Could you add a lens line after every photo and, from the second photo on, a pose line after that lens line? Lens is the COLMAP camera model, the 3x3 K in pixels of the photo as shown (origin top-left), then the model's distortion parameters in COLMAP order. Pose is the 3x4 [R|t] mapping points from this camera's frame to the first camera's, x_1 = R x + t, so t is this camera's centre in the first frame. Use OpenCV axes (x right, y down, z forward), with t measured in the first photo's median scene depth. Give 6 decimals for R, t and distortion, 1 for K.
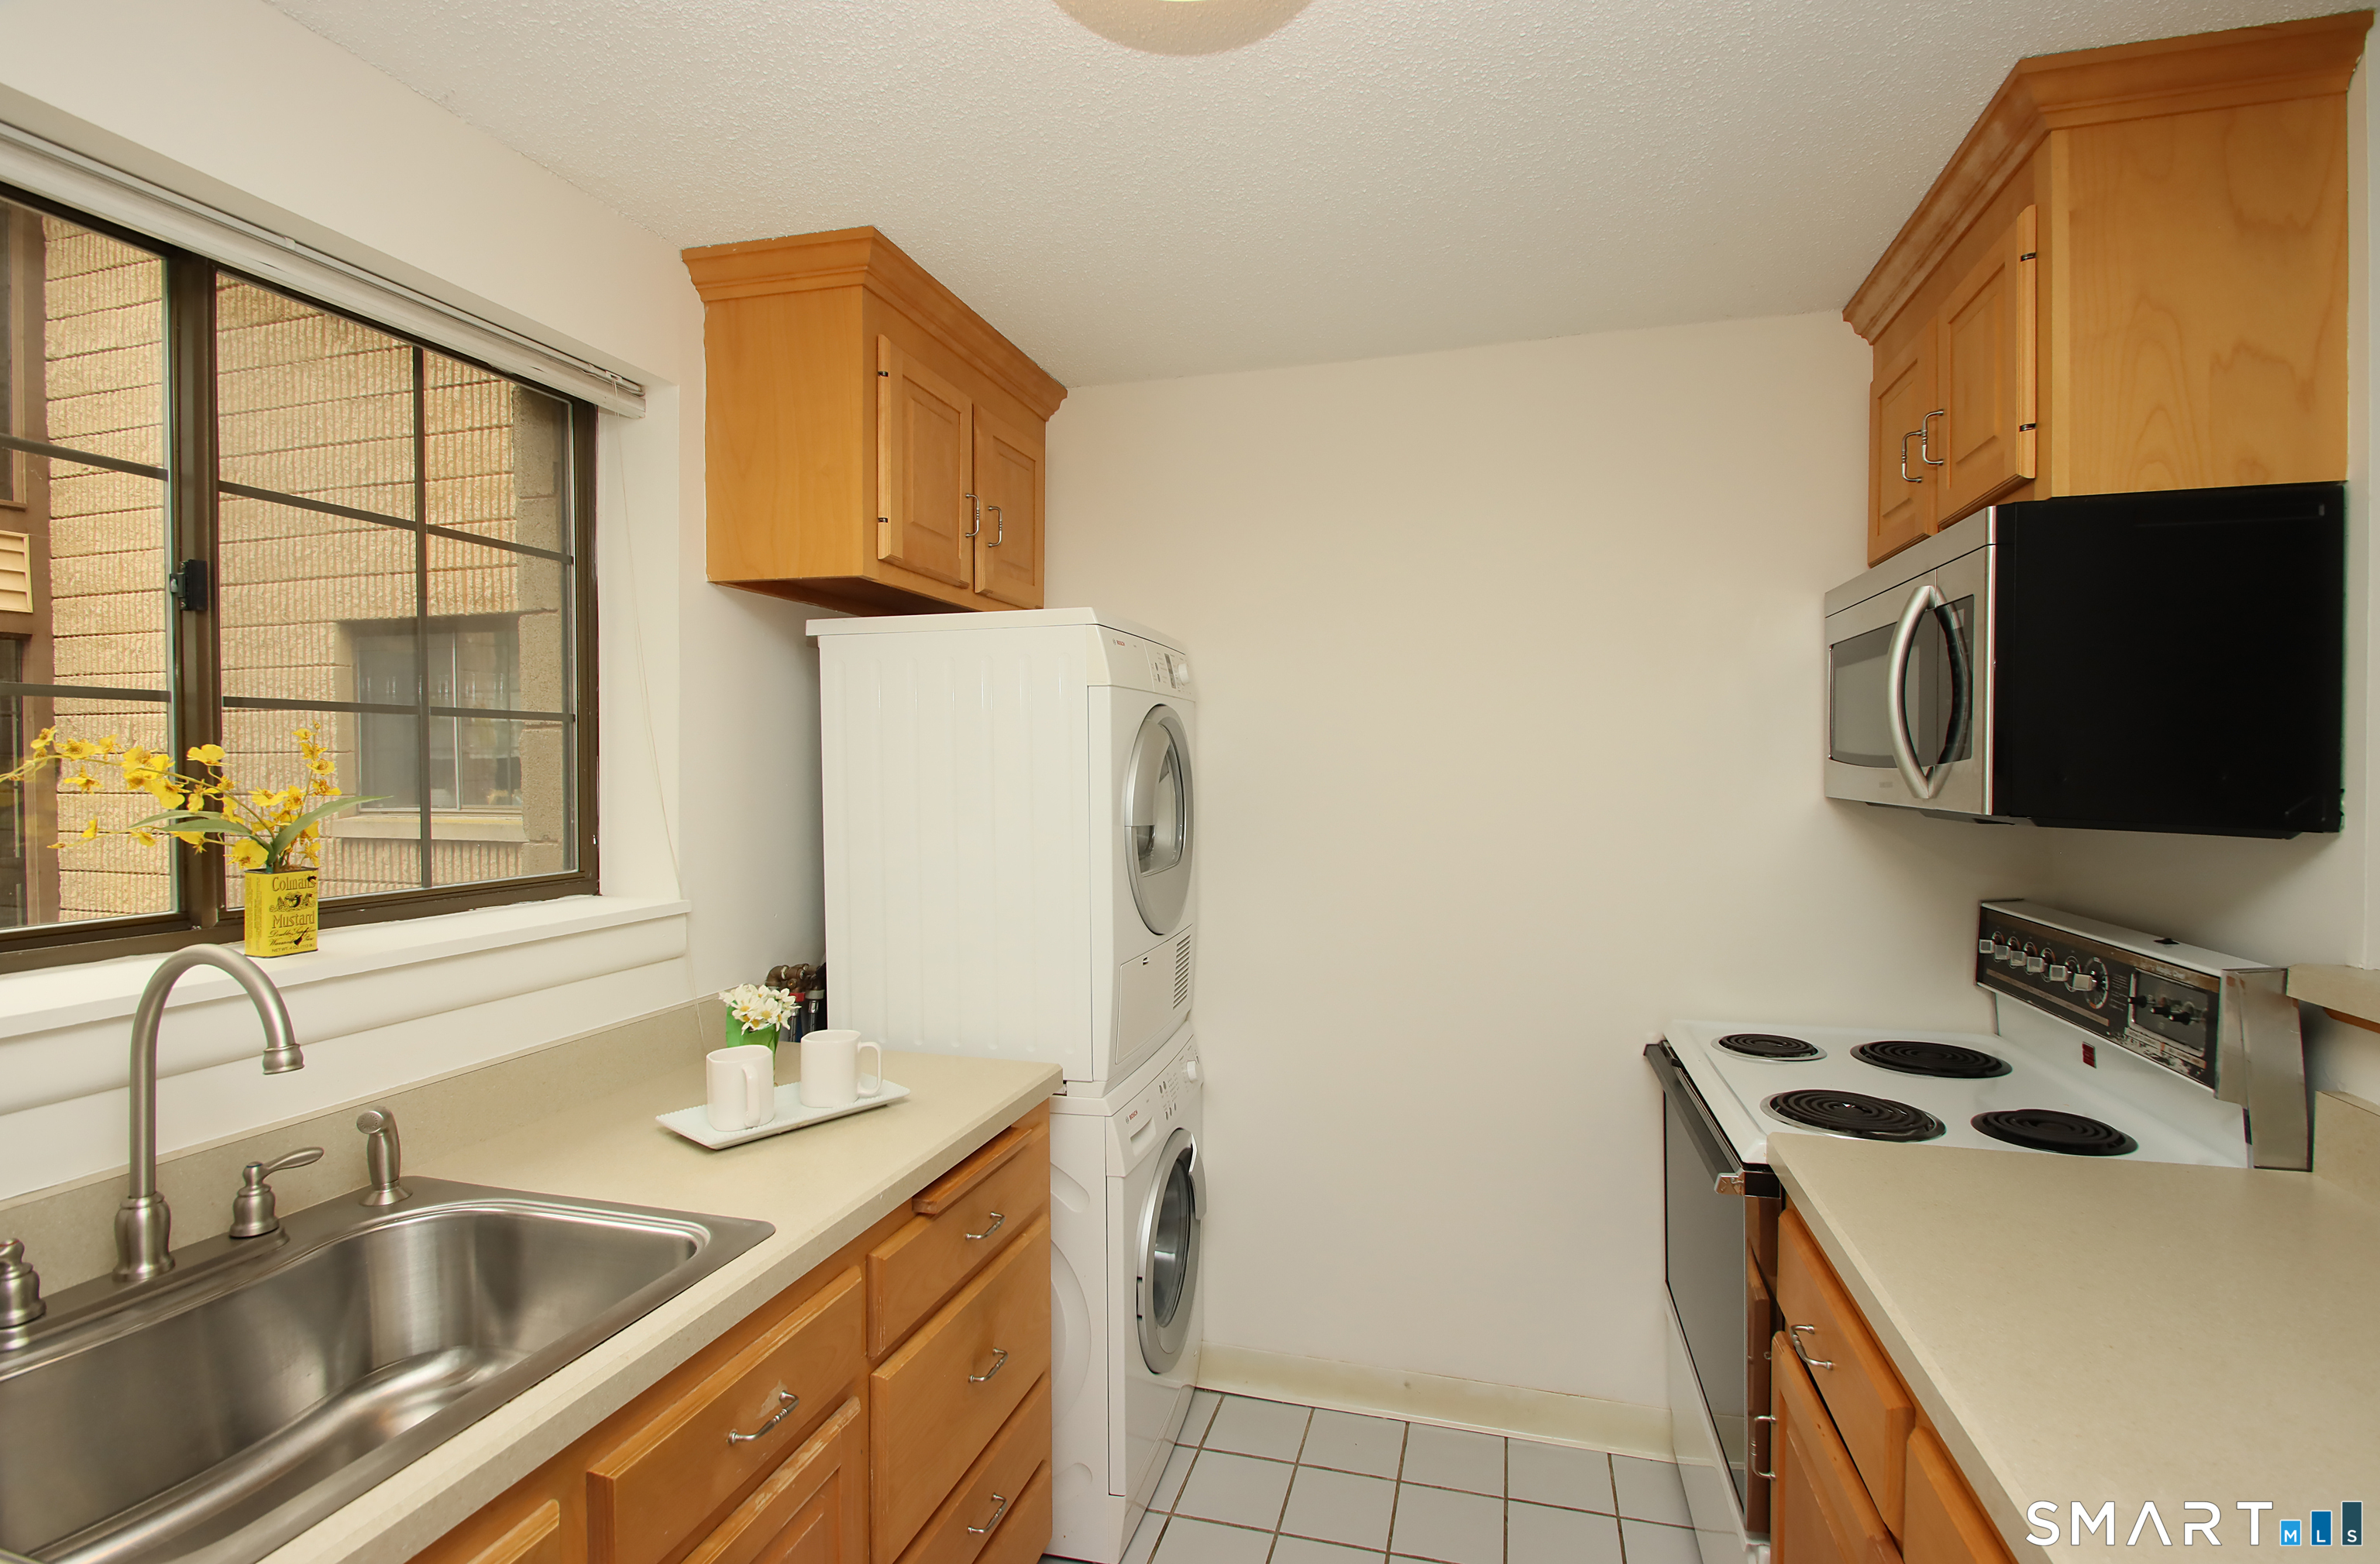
lens RADIAL K [[1106.5, 0, 1189.1], [0, 1106.5, 830.6], [0, 0, 1]] dist [0.000102, -0.010121]
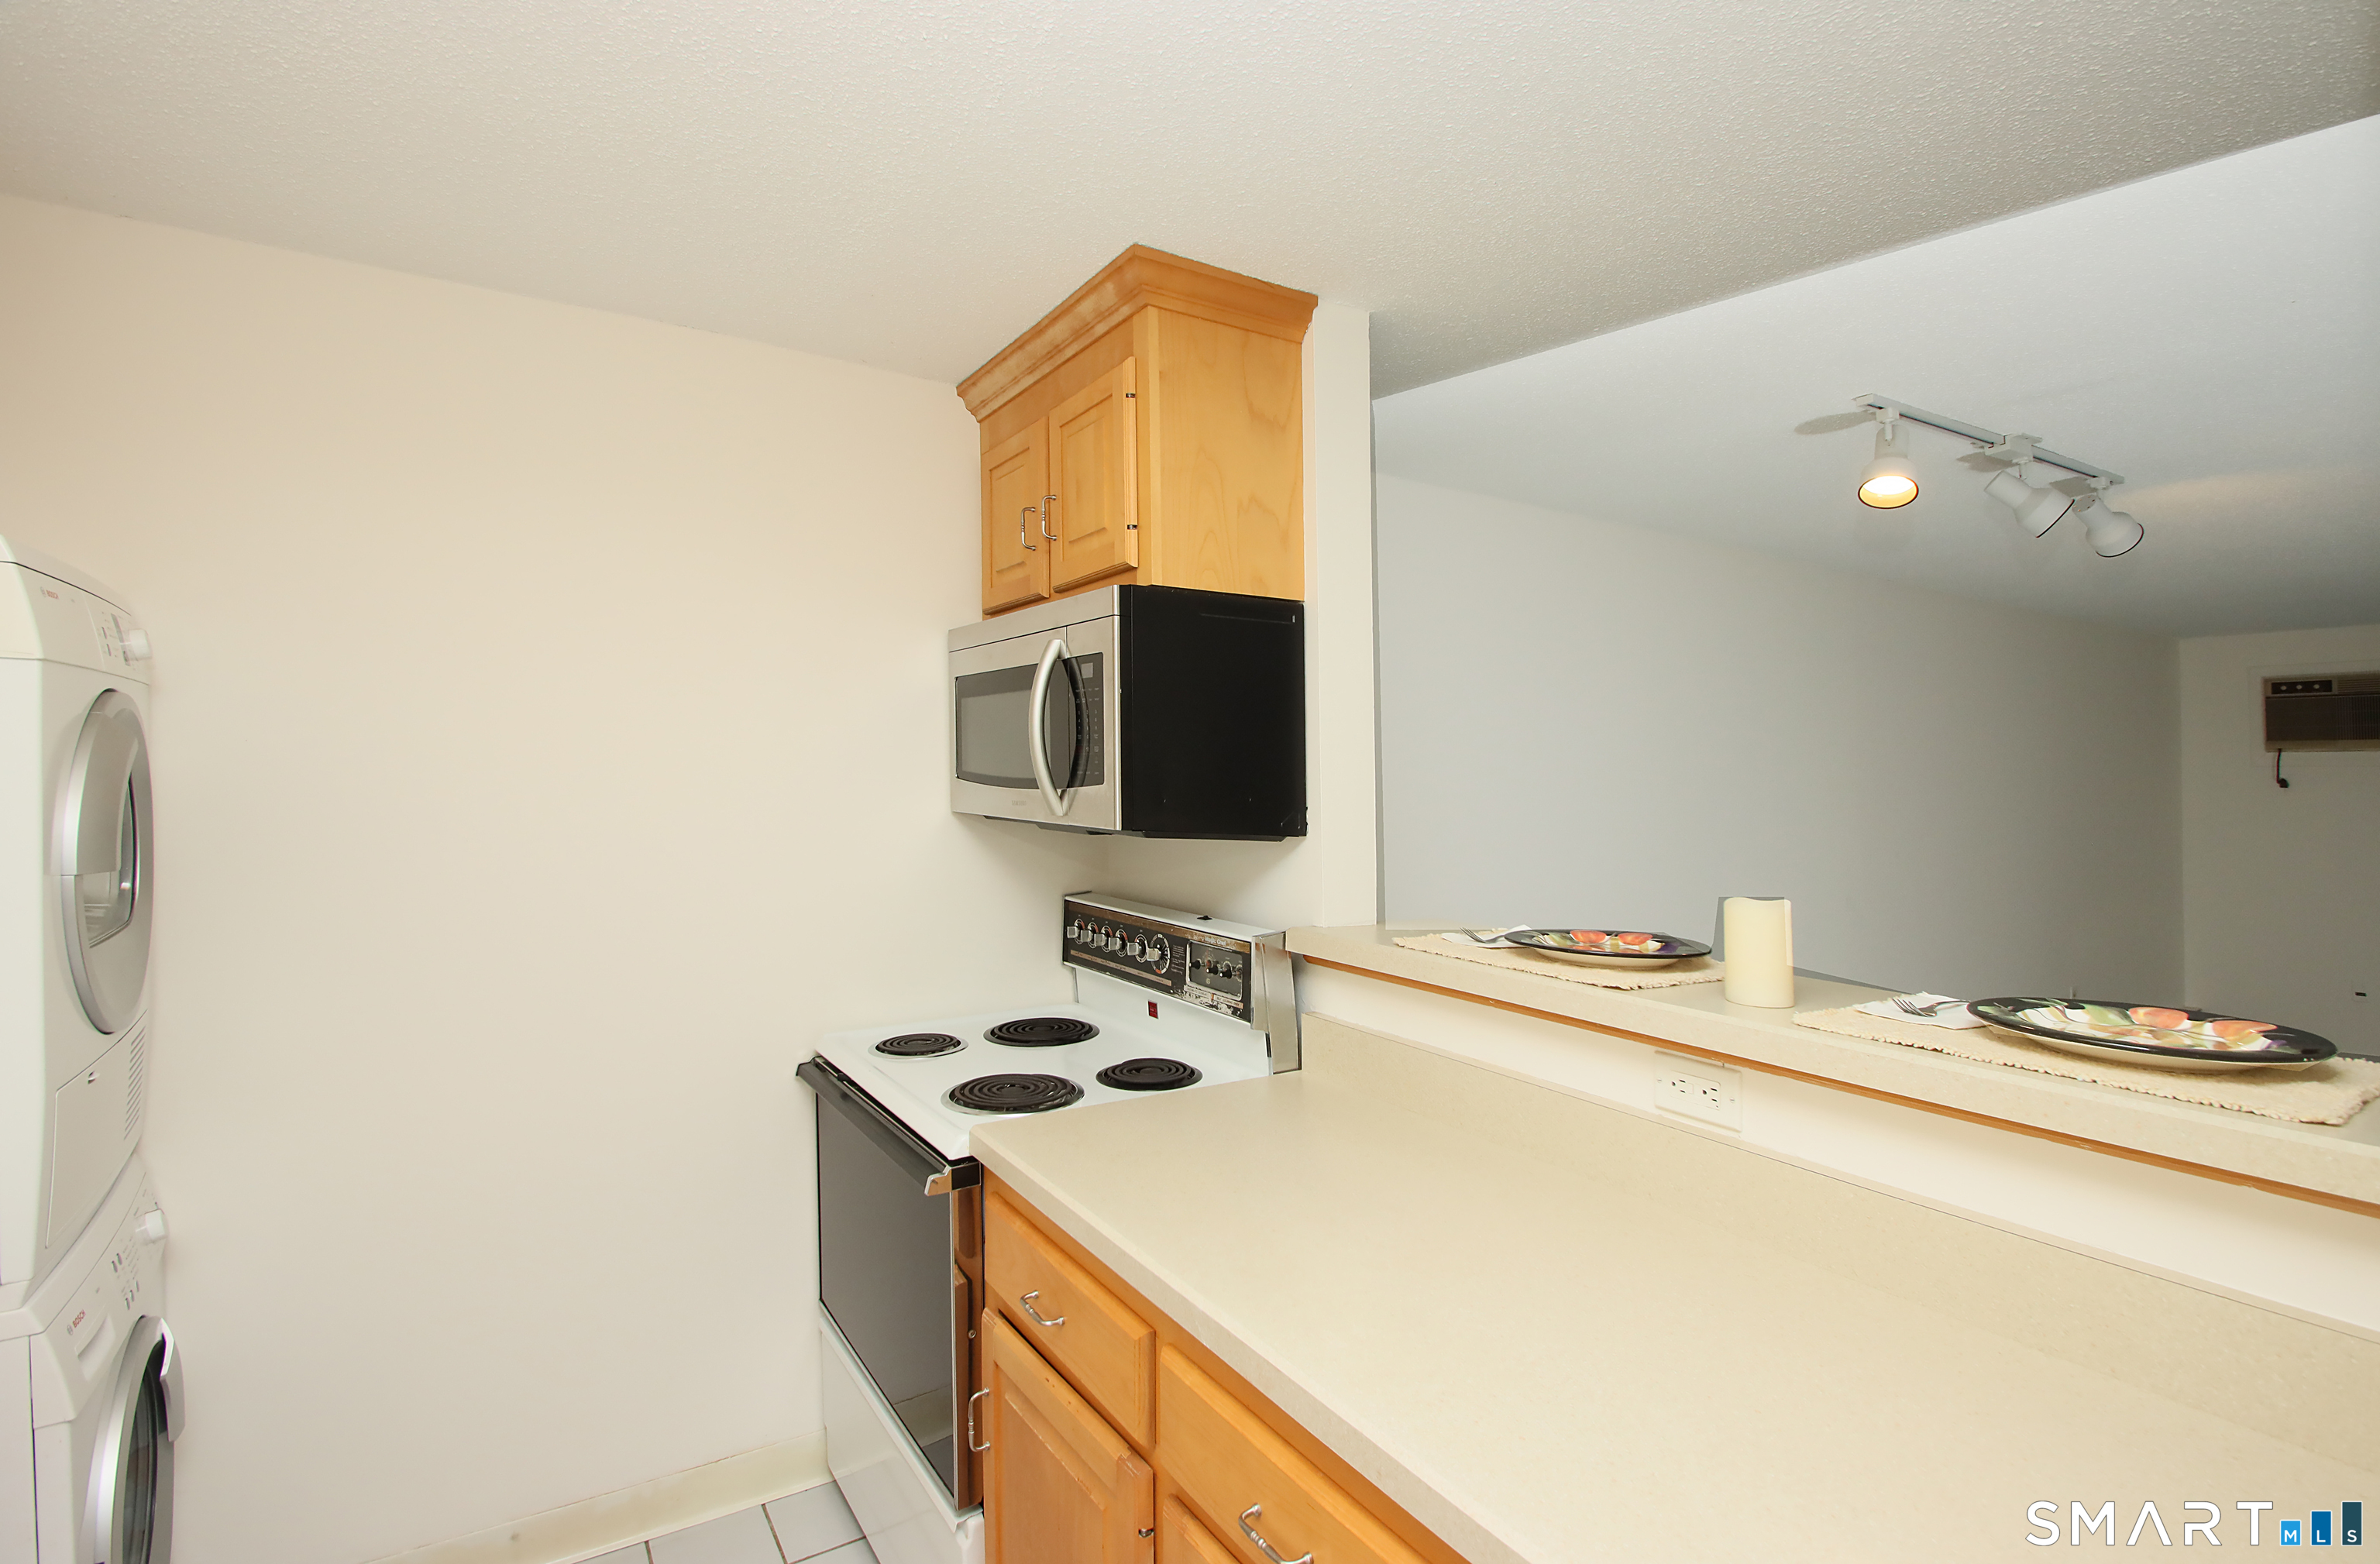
lens RADIAL K [[1119.8, 0, 1190.0], [0, 1119.8, 782.0], [0, 0, 1]] dist [0.004087, -0.008870]
pose [[0.655852, 0.001458, 0.754888, -0.162113], [0.031580, 0.999070, -0.029366, -0.025834], [-0.754229, 0.043099, 0.655196, 0.095473]]
